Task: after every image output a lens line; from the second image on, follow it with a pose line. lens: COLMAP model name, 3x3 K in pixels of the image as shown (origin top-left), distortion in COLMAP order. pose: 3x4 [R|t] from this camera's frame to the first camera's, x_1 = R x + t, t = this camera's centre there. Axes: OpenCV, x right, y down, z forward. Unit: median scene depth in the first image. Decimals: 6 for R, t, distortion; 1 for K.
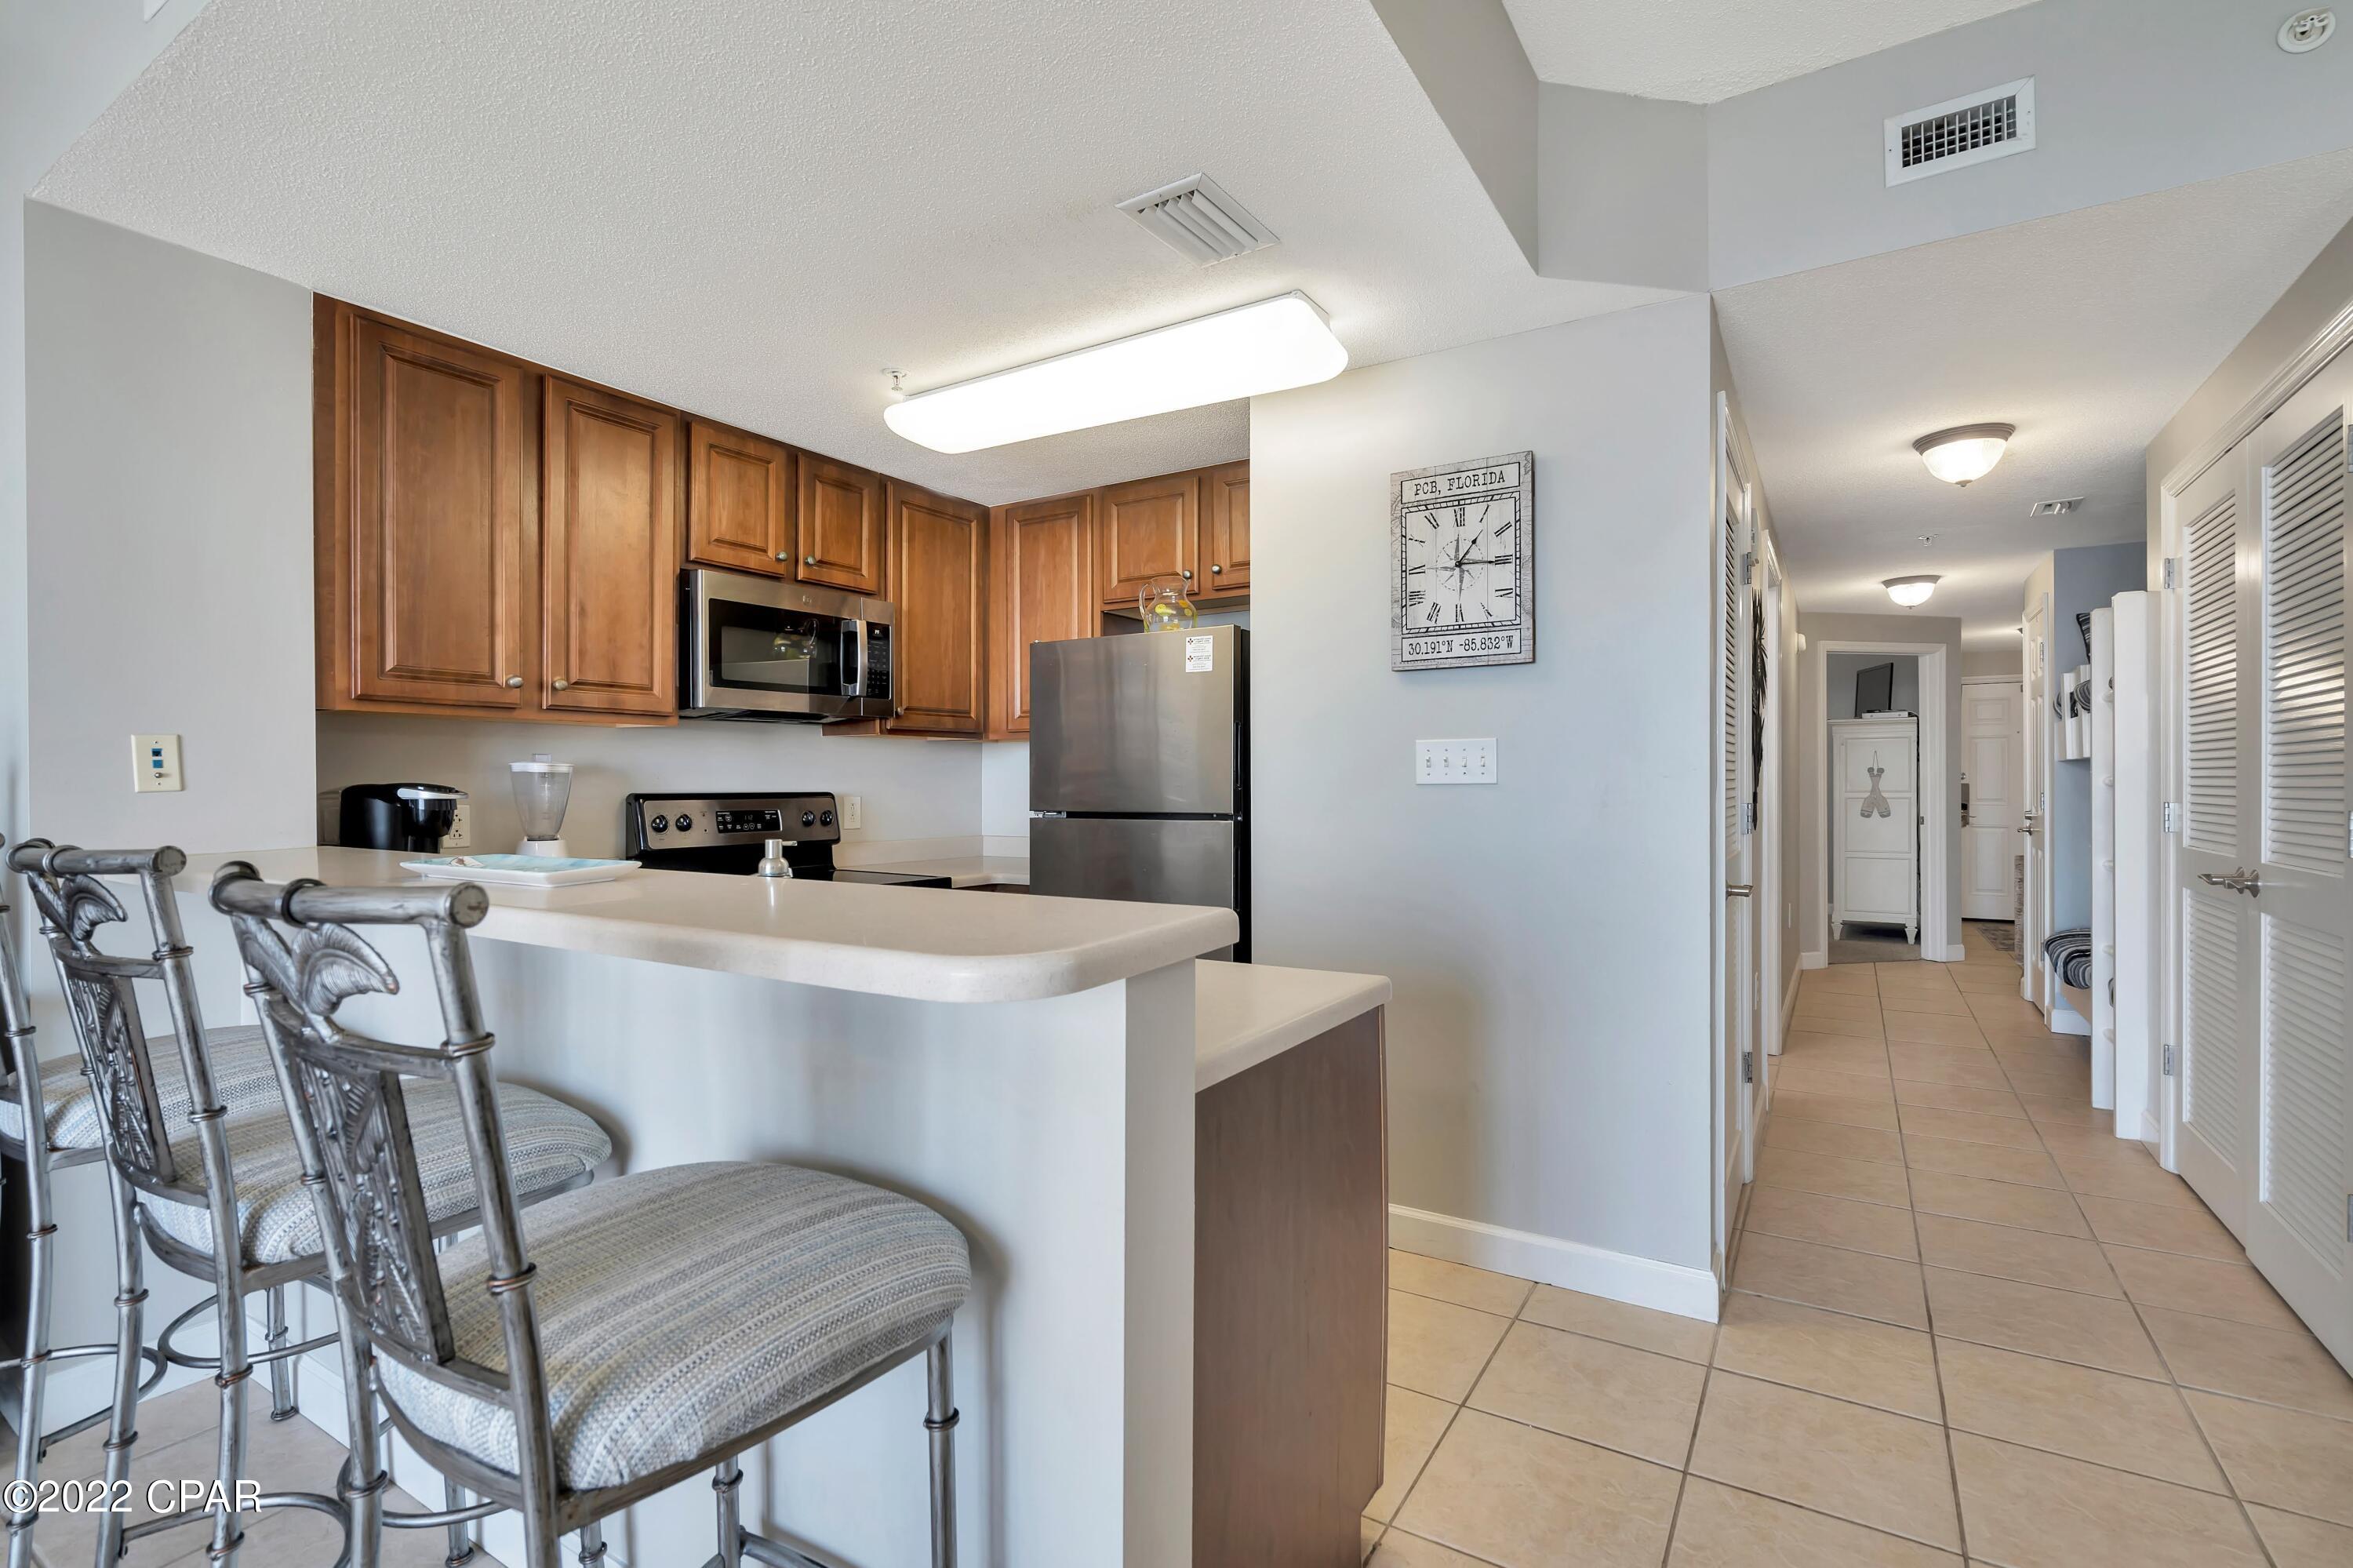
lens RADIAL K [[1087.3, 0, 1166.0], [0, 1087.3, 792.6], [0, 0, 1]] dist [0.000403, 0.000977]
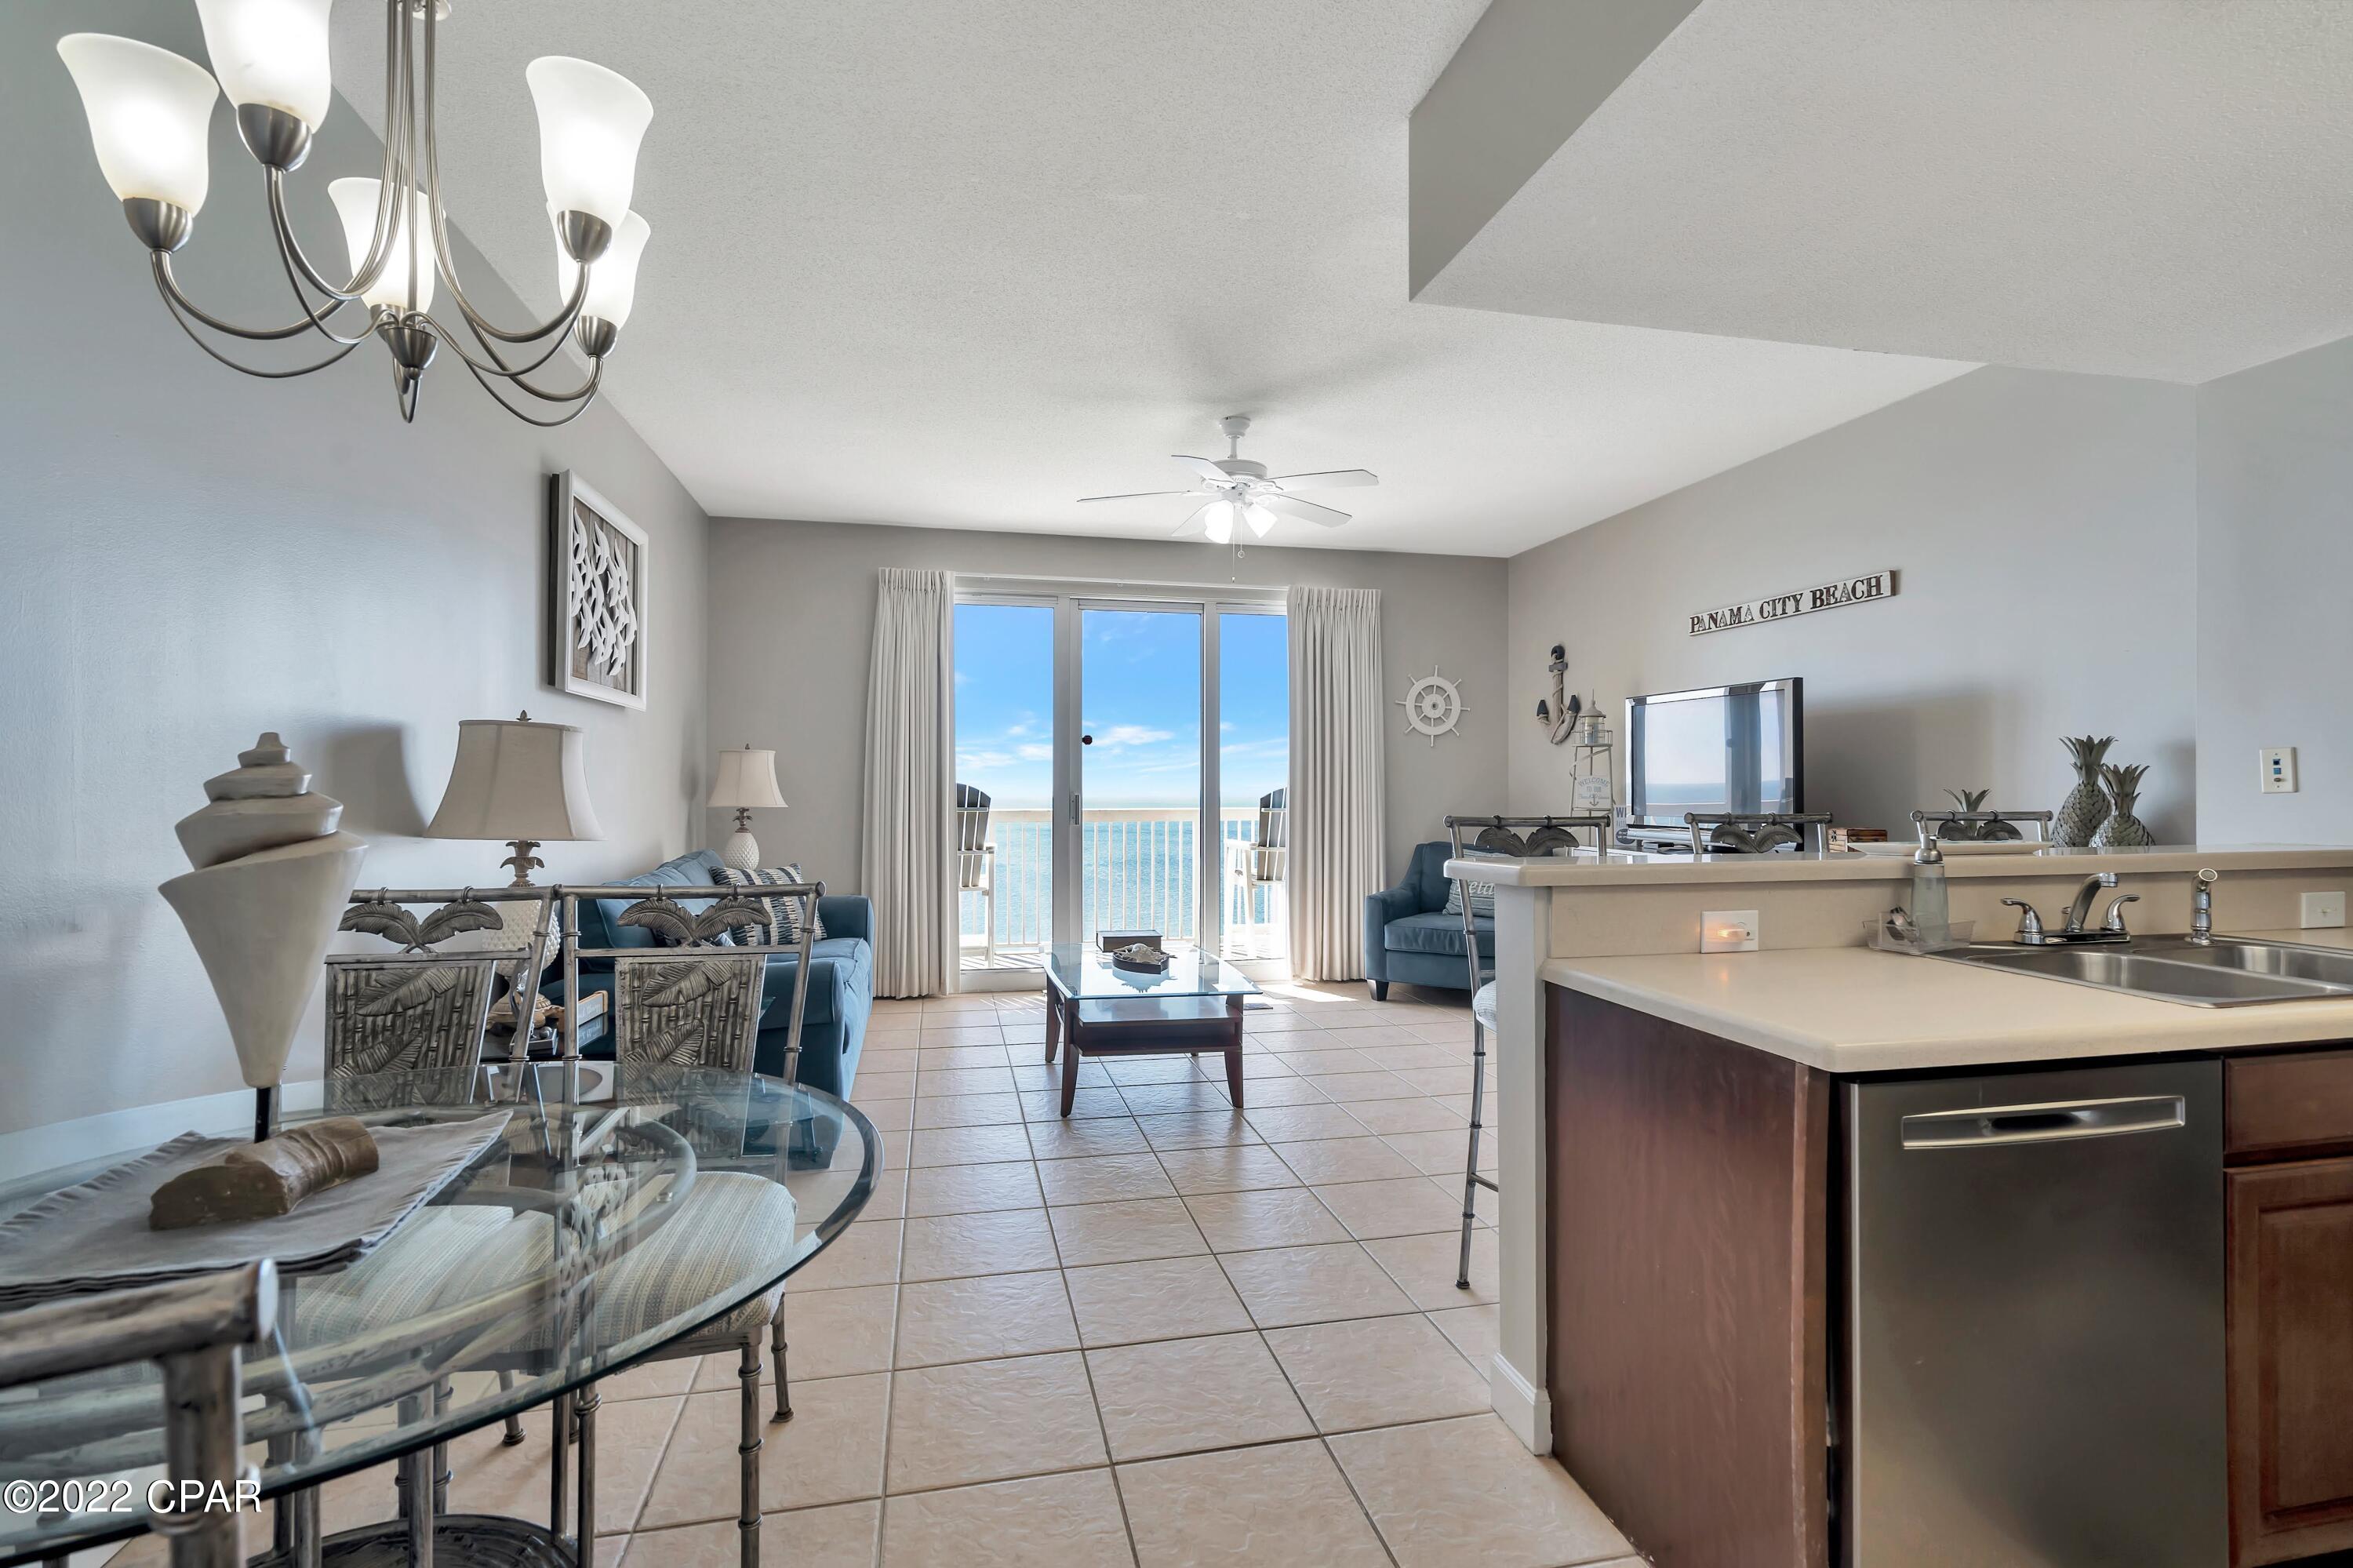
lens RADIAL K [[1087.3, 0, 1168.4], [0, 1087.3, 778.8], [0, 0, 1]] dist [0.000403, 0.000977]
pose [[-0.705946, 0.001937, -0.708263, 0.647207], [0.001332, 0.999998, 0.001407, -0.014997], [0.708264, 0.000050, -0.705947, 0.703484]]
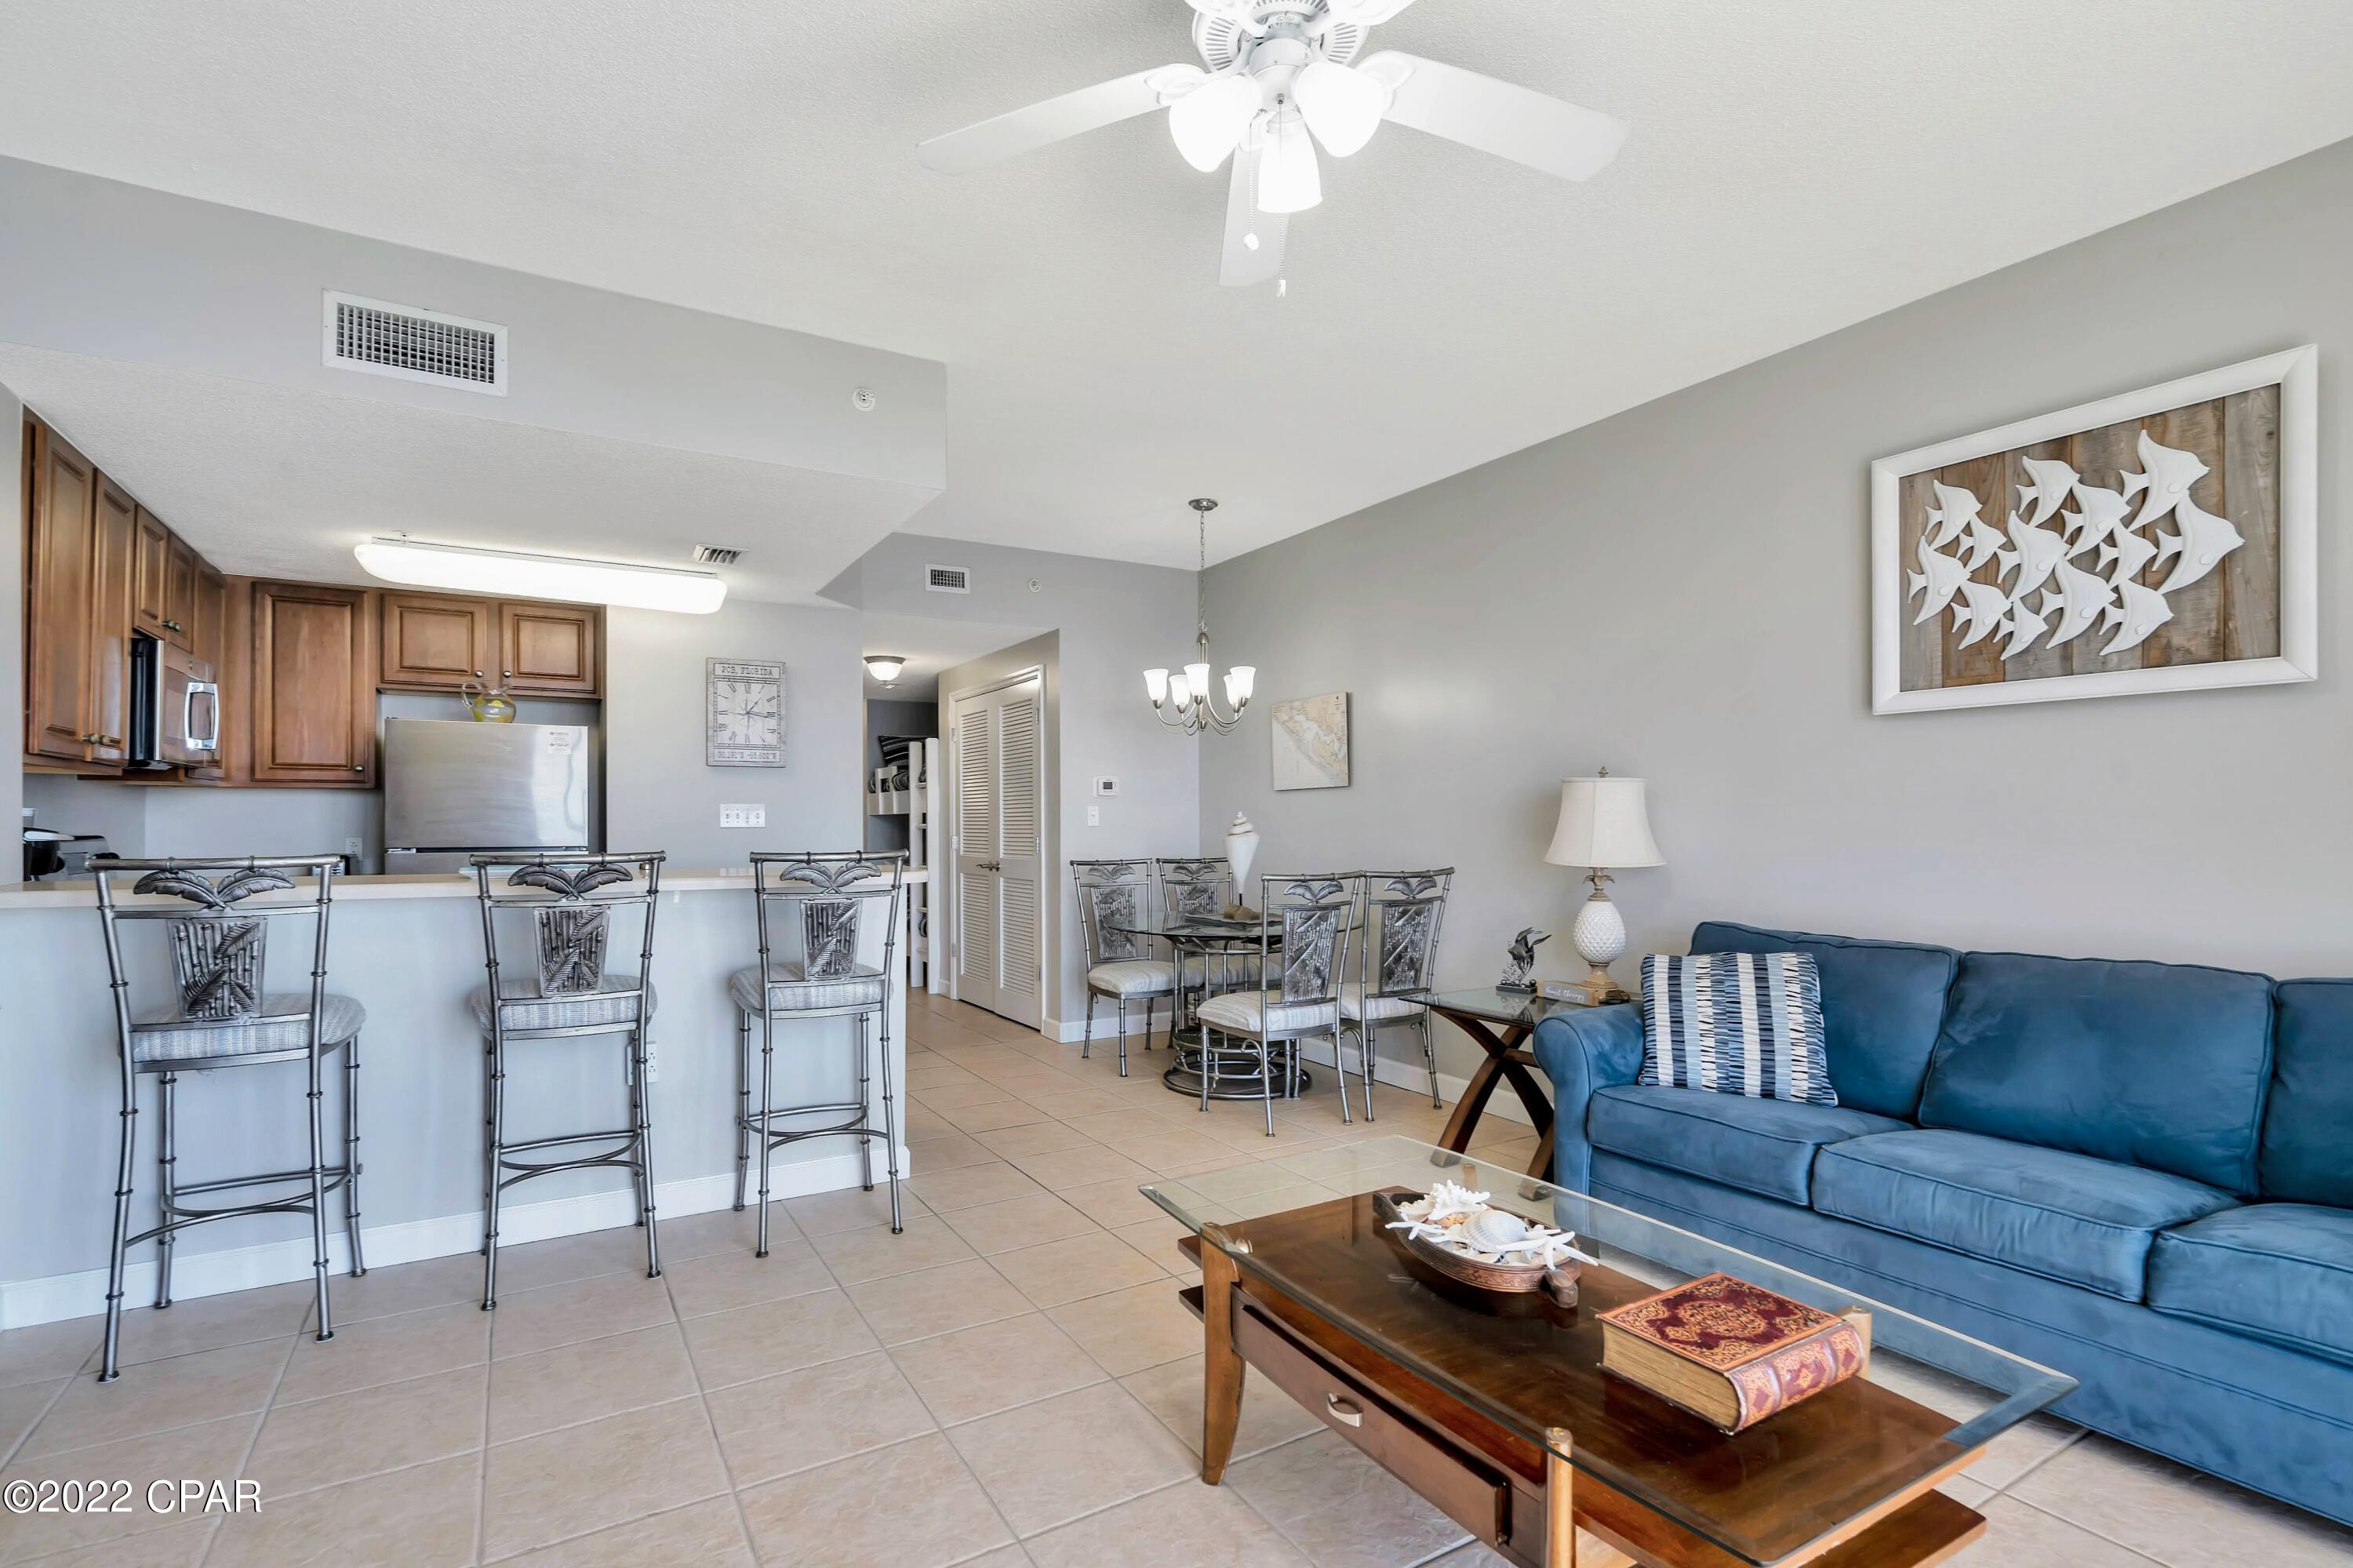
lens RADIAL K [[1087.3, 0, 1171.9], [0, 1087.3, 798.1], [0, 0, 1]] dist [0.000403, 0.000977]
pose [[0.455214, 0.024529, 0.890044, -0.995679], [0.006403, 0.999504, -0.030820, 0.003742], [-0.890359, 0.019729, 0.454831, -0.488898]]
